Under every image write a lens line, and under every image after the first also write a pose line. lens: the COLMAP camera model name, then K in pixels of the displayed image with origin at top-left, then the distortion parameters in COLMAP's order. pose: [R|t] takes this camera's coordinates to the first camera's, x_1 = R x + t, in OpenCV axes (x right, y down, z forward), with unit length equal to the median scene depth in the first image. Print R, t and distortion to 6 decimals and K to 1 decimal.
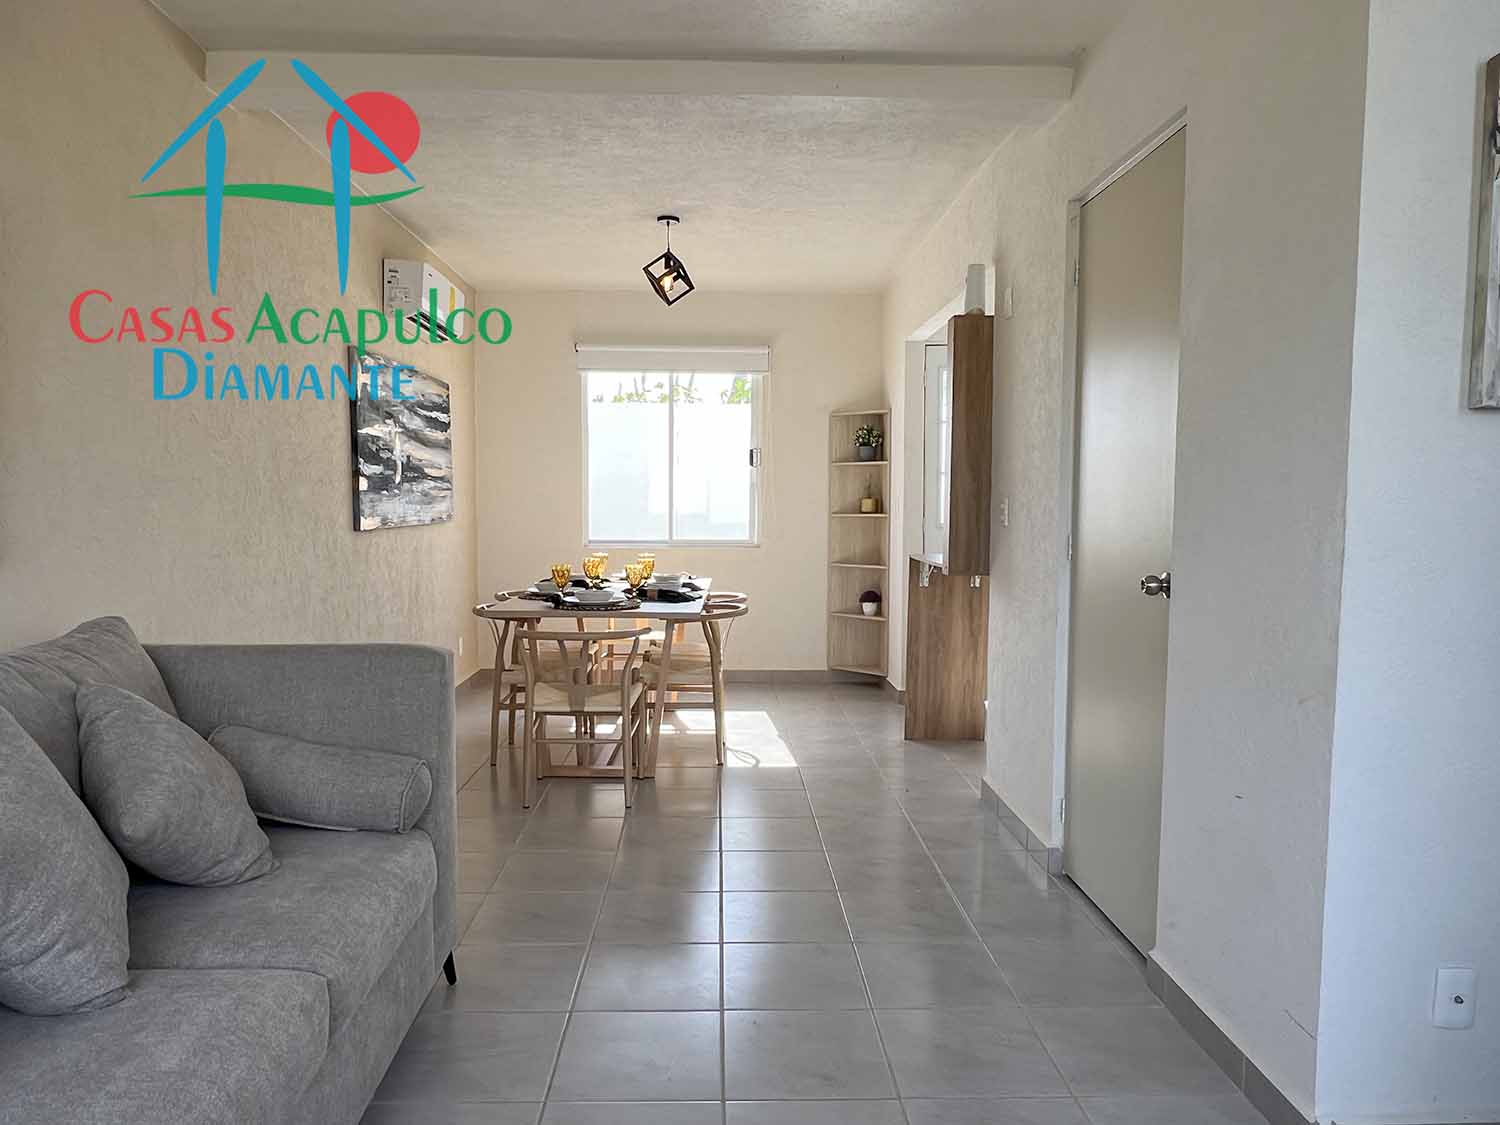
lens RADIAL K [[991.9, 0, 739.3], [0, 991.9, 560.4], [0, 0, 1]] dist [-0.003858, 0.000041]
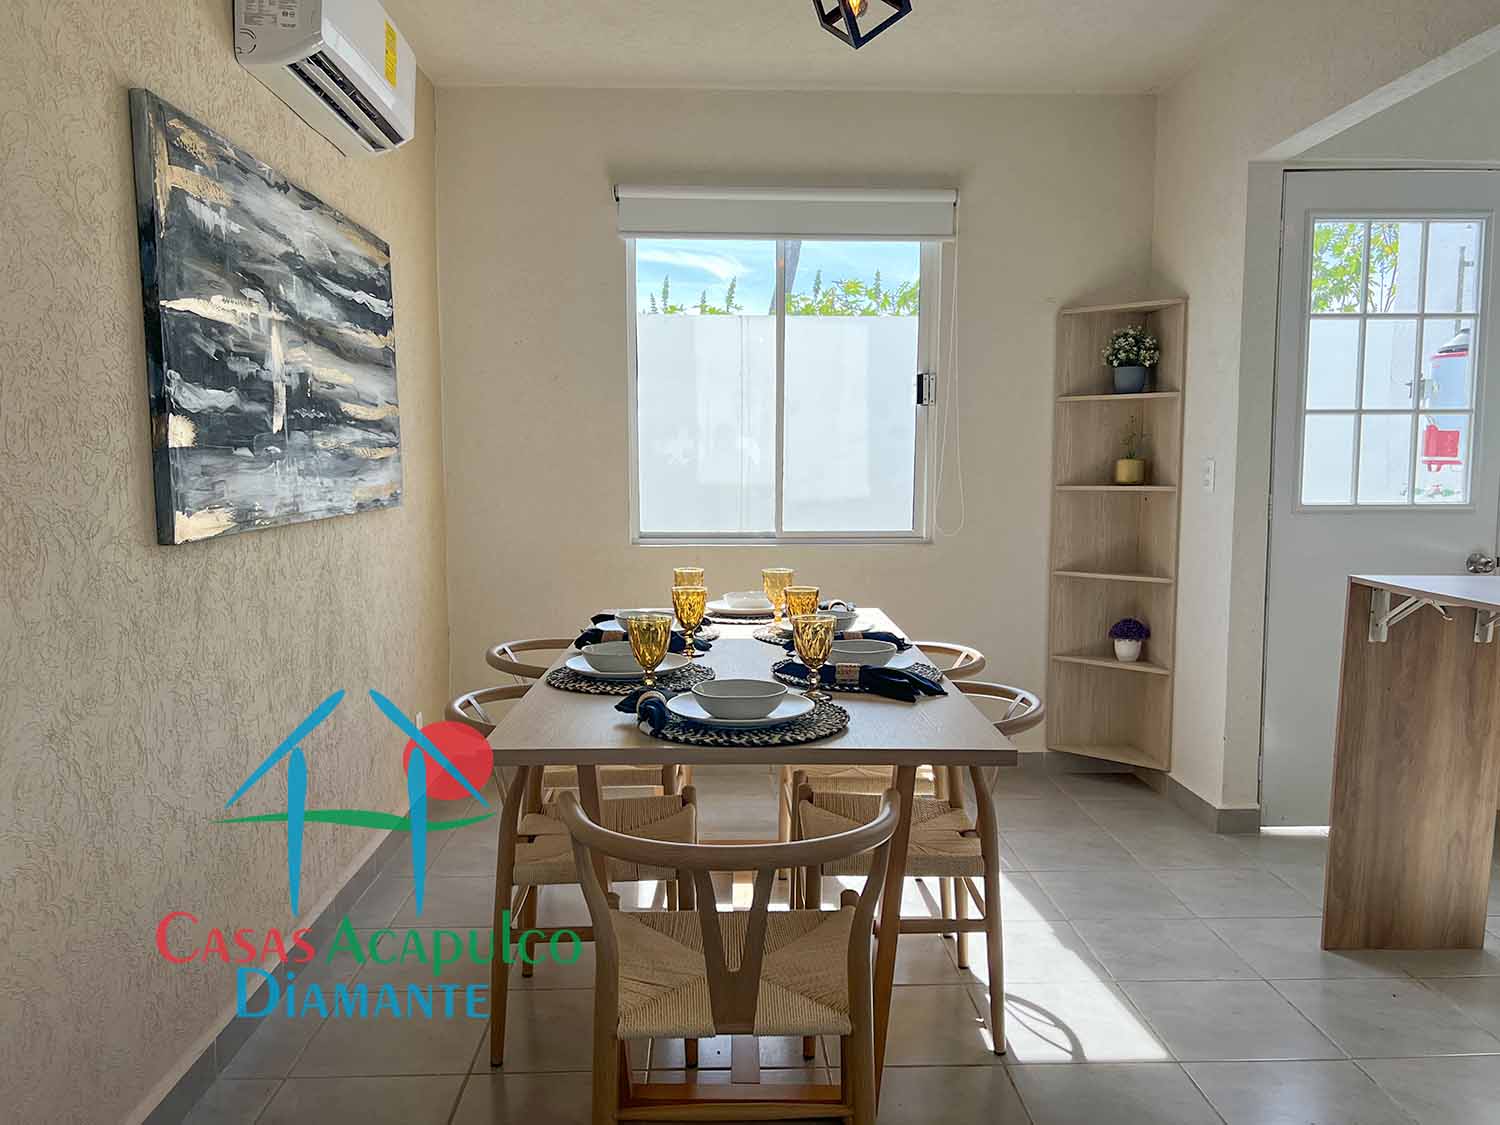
lens RADIAL K [[1131.1, 0, 748.8], [0, 1131.1, 564.3], [0, 0, 1]] dist [0.052412, -0.071647]
pose [[0.999932, -0.004905, 0.010548, -0.124577], [0.004557, 0.999451, 0.032827, -0.031006], [-0.010704, -0.032777, 0.999405, 0.443182]]
